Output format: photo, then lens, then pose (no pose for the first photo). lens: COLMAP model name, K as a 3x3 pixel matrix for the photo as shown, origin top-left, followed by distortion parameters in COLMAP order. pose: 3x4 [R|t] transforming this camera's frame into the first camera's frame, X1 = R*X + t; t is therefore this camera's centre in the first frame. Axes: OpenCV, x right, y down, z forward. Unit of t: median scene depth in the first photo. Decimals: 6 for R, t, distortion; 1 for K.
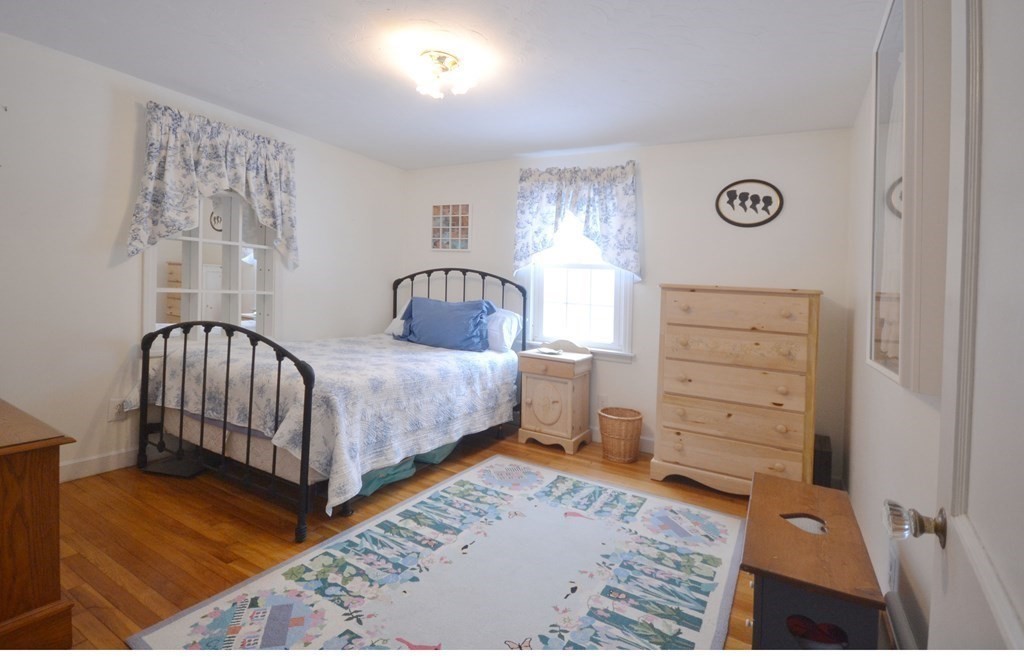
lens RADIAL K [[521.4, 0, 510.9], [0, 521.4, 330.6], [0, 0, 1]] dist [0.000686, 0.000541]
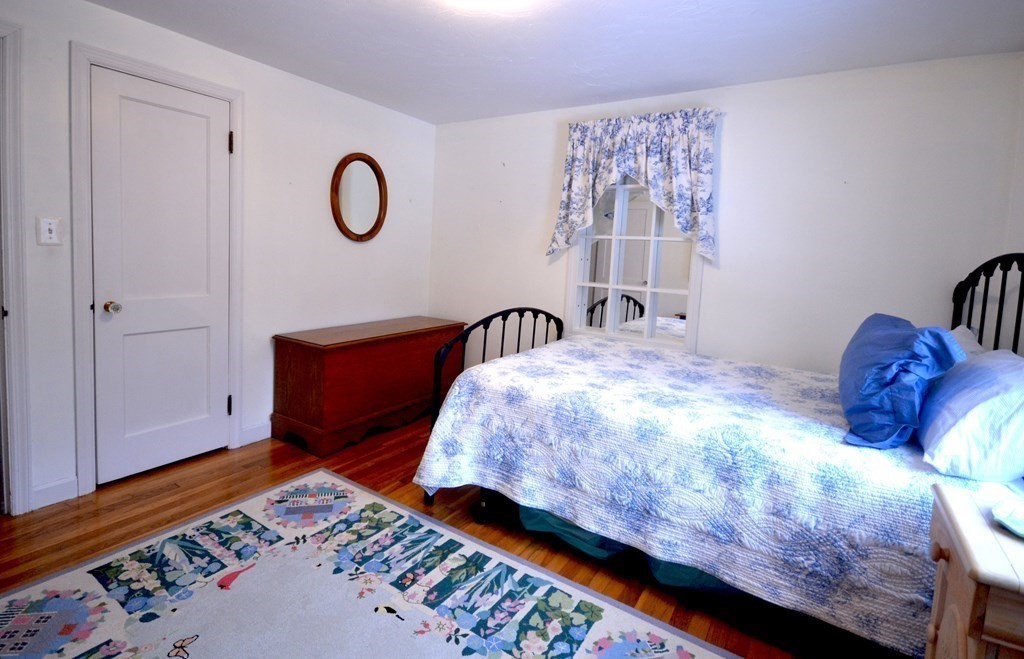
lens RADIAL K [[521.4, 0, 511.0], [0, 521.4, 327.3], [0, 0, 1]] dist [0.000686, 0.000541]
pose [[-0.121793, 0.084936, -0.988915, 0.547733], [-0.127649, 0.986718, 0.100468, -0.084784], [0.984313, 0.138470, -0.109333, 1.070487]]
